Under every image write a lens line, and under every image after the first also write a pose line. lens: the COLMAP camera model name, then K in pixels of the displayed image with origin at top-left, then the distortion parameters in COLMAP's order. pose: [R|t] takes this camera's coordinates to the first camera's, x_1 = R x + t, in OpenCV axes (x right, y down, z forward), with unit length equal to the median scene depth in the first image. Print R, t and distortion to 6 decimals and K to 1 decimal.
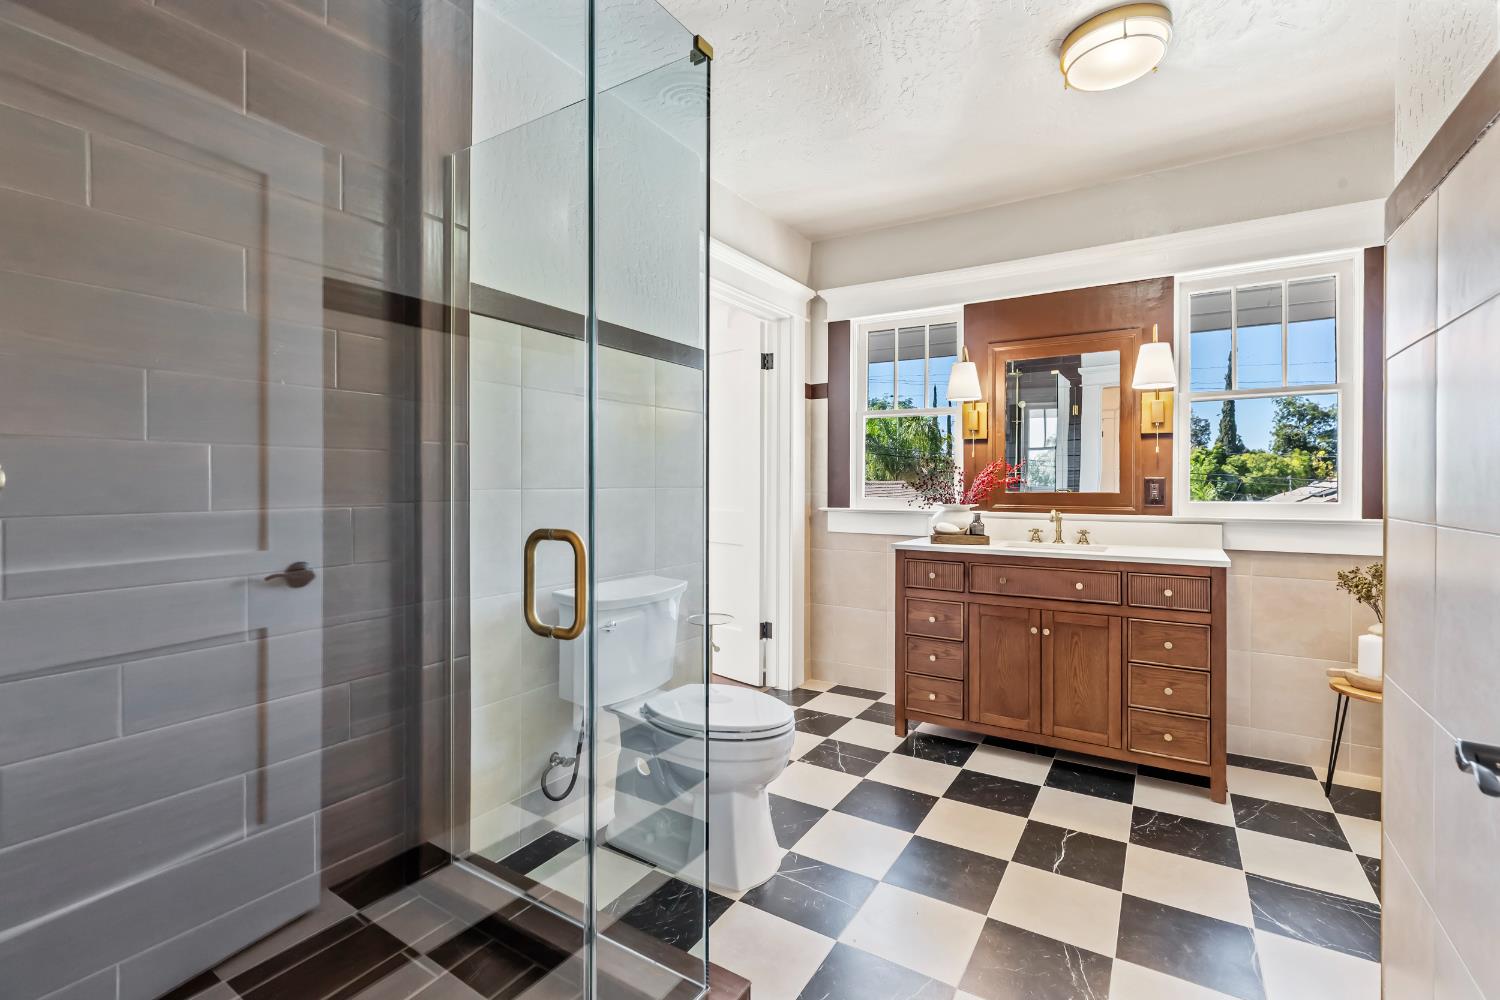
lens RADIAL K [[676.6, 0, 756.9], [0, 676.6, 485.7], [0, 0, 1]] dist [0.003333, -0.000476]
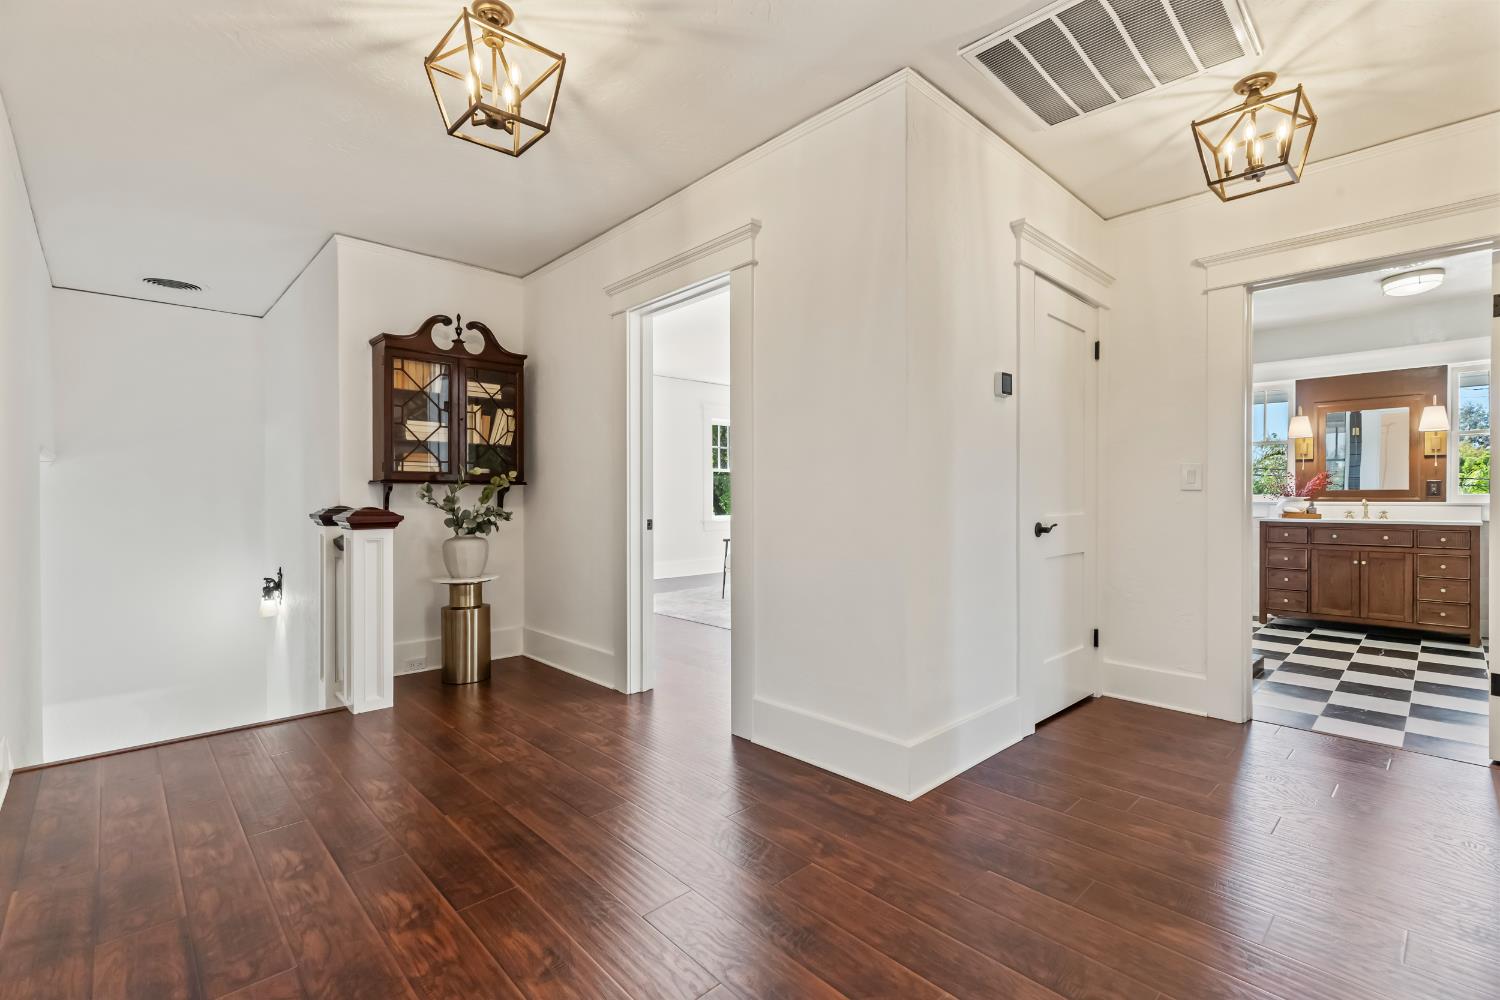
lens RADIAL K [[676.6, 0, 747.9], [0, 676.6, 505.4], [0, 0, 1]] dist [0.003333, -0.000476]
pose [[0.968169, -0.003860, -0.250266, -0.702007], [0.005489, 0.999968, 0.005811, 0.033716], [0.250236, -0.007000, 0.968160, -1.160679]]
